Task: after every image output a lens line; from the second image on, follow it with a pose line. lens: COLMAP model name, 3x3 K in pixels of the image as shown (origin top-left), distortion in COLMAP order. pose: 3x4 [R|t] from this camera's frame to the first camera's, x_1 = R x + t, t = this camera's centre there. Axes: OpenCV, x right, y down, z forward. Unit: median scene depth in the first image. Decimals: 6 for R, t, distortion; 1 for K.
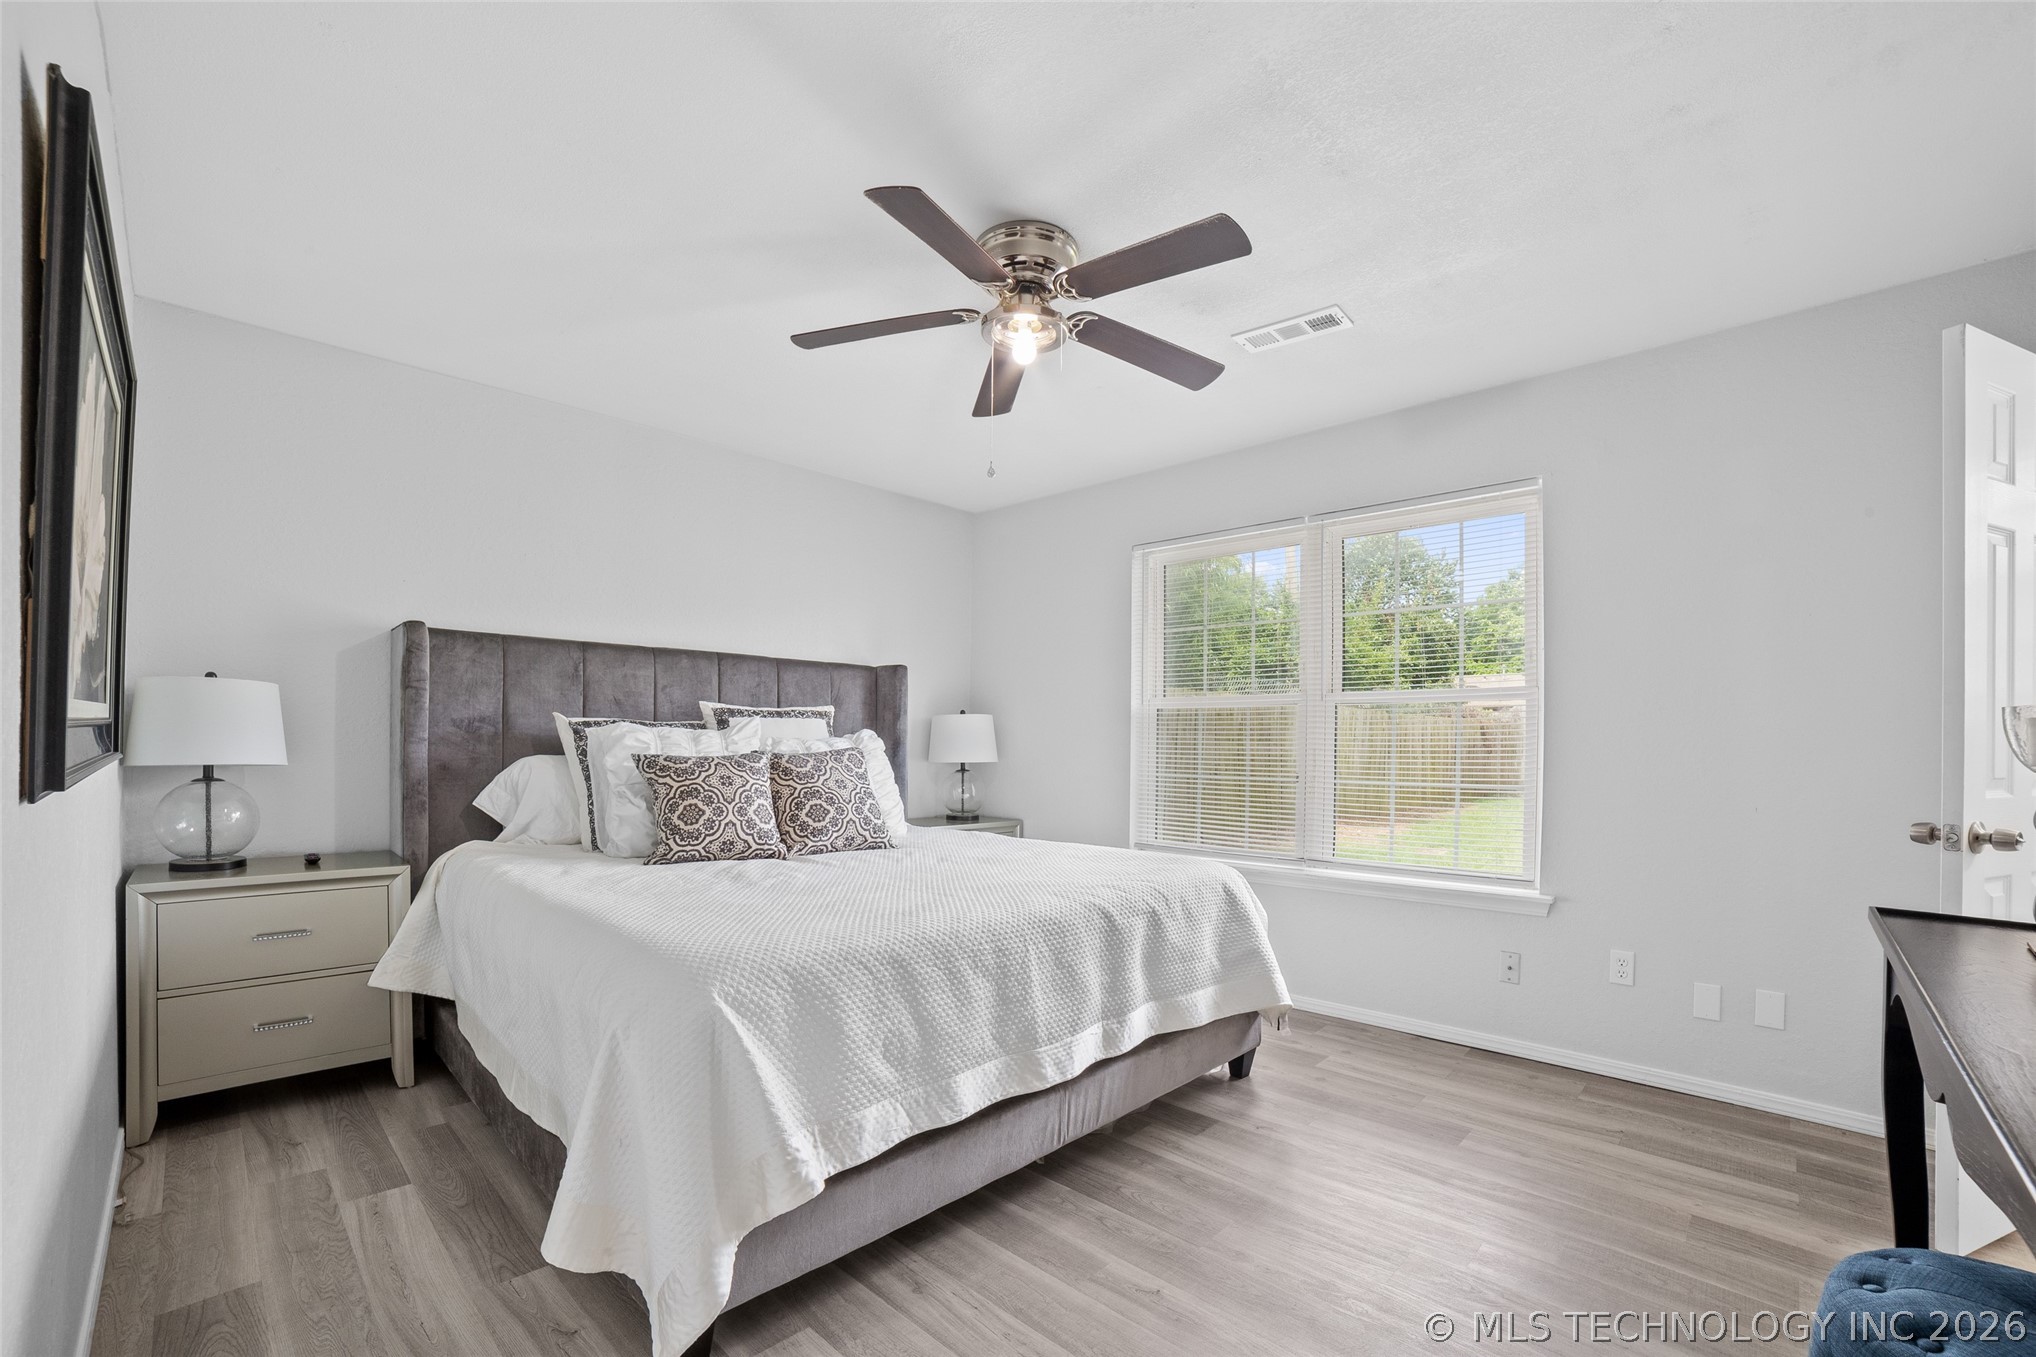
lens RADIAL K [[863.2, 0, 1016.8], [0, 863.2, 712.0], [0, 0, 1]] dist [-0.095377, 0.000123]
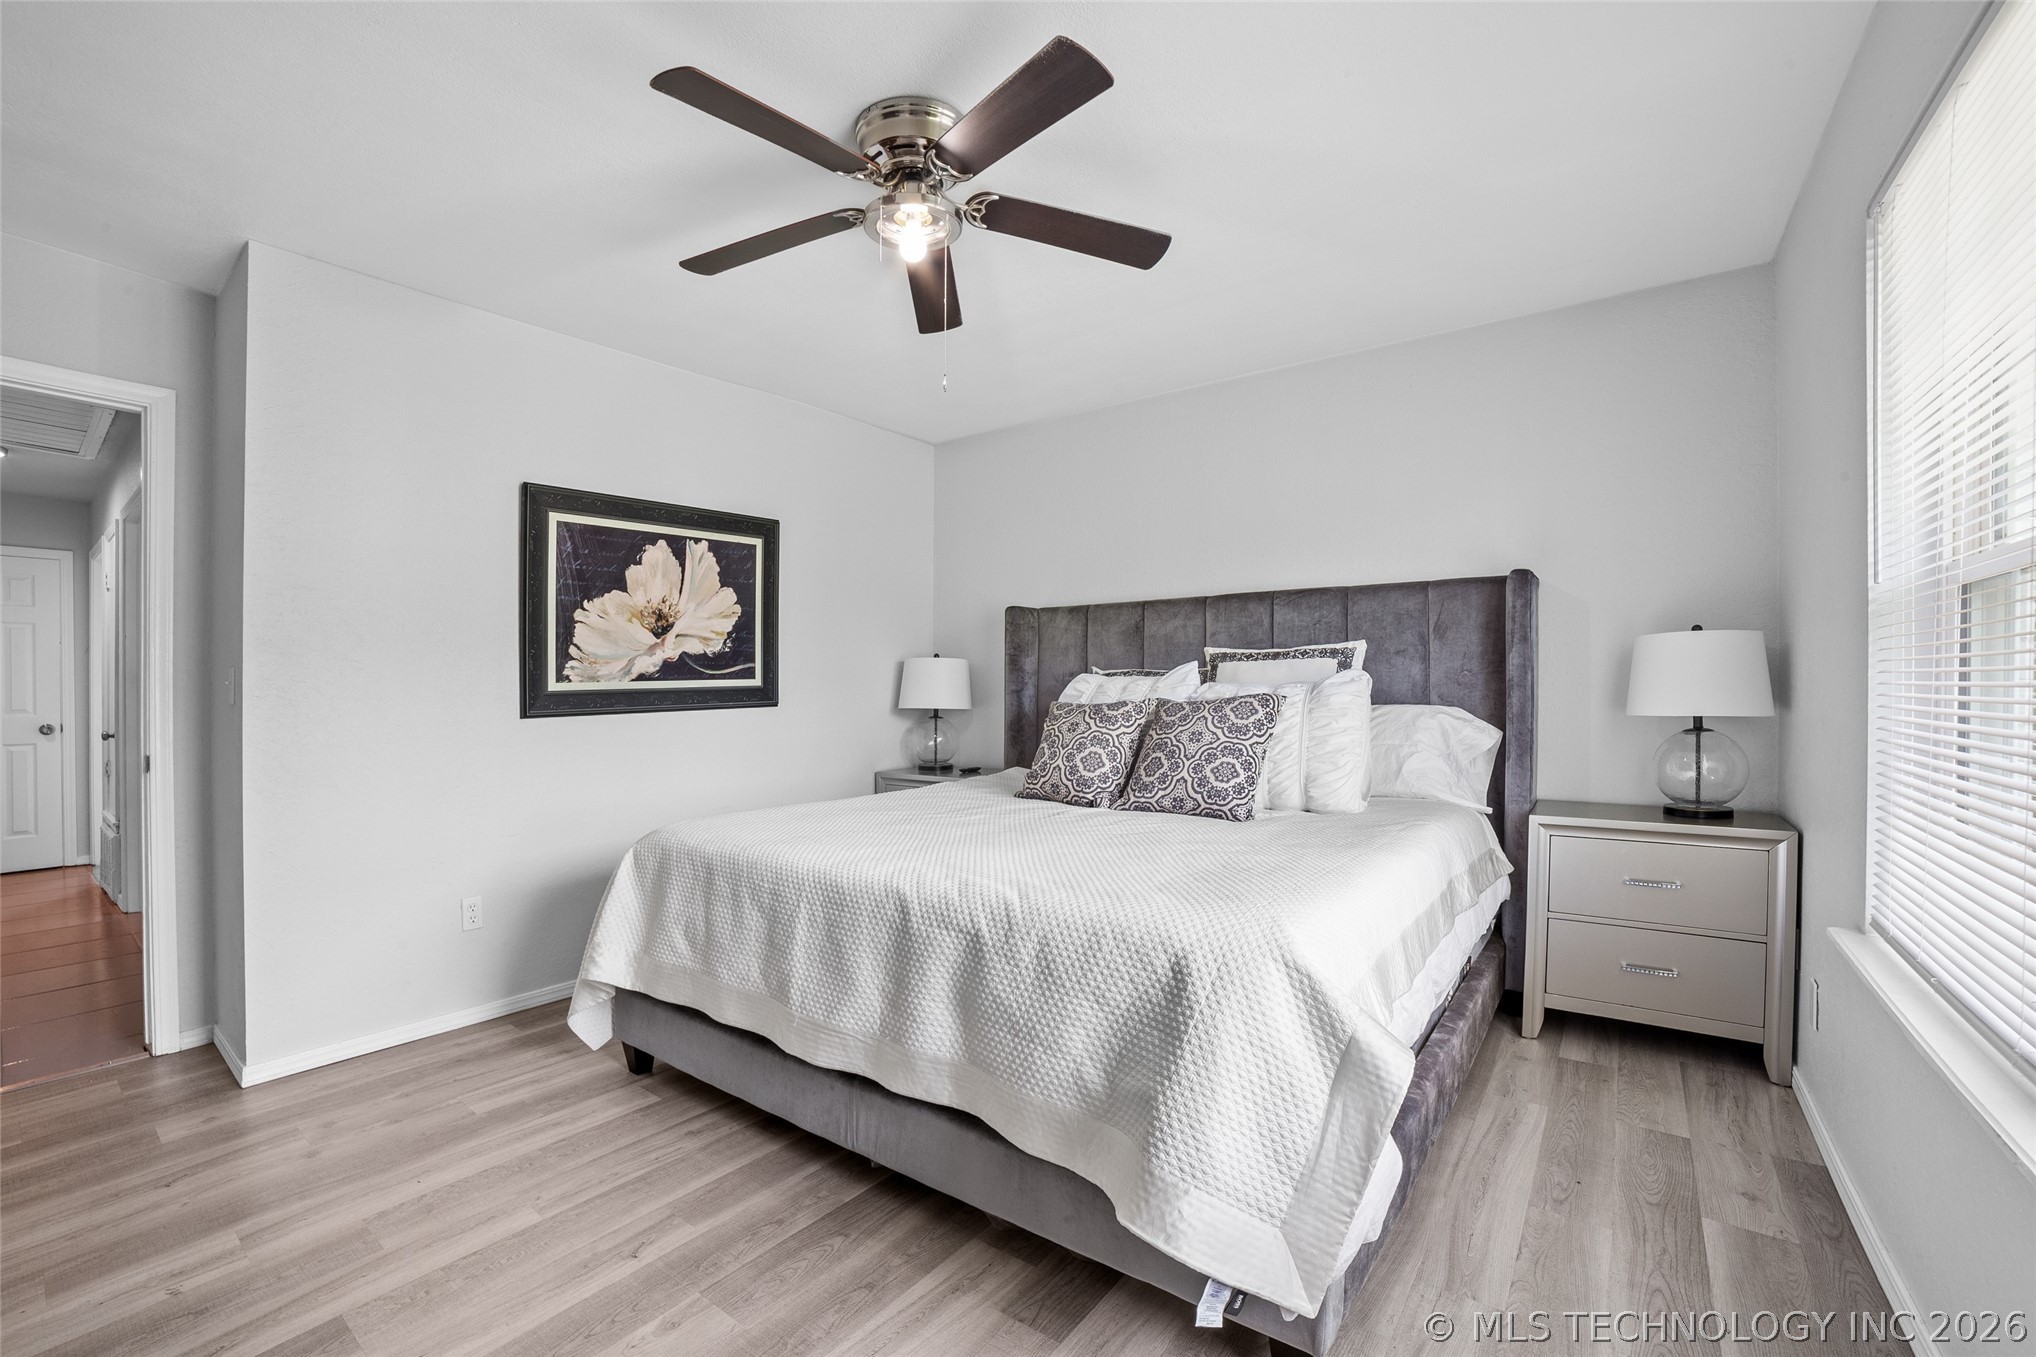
lens RADIAL K [[860.8, 0, 978.0], [0, 860.8, 681.6], [0, 0, 1]] dist [-0.095761, 0.031281]
pose [[0.091766, -0.021172, -0.995555, 0.818438], [0.047326, 0.998737, -0.016877, 0.043697], [0.994655, -0.045567, 0.092652, 0.930461]]
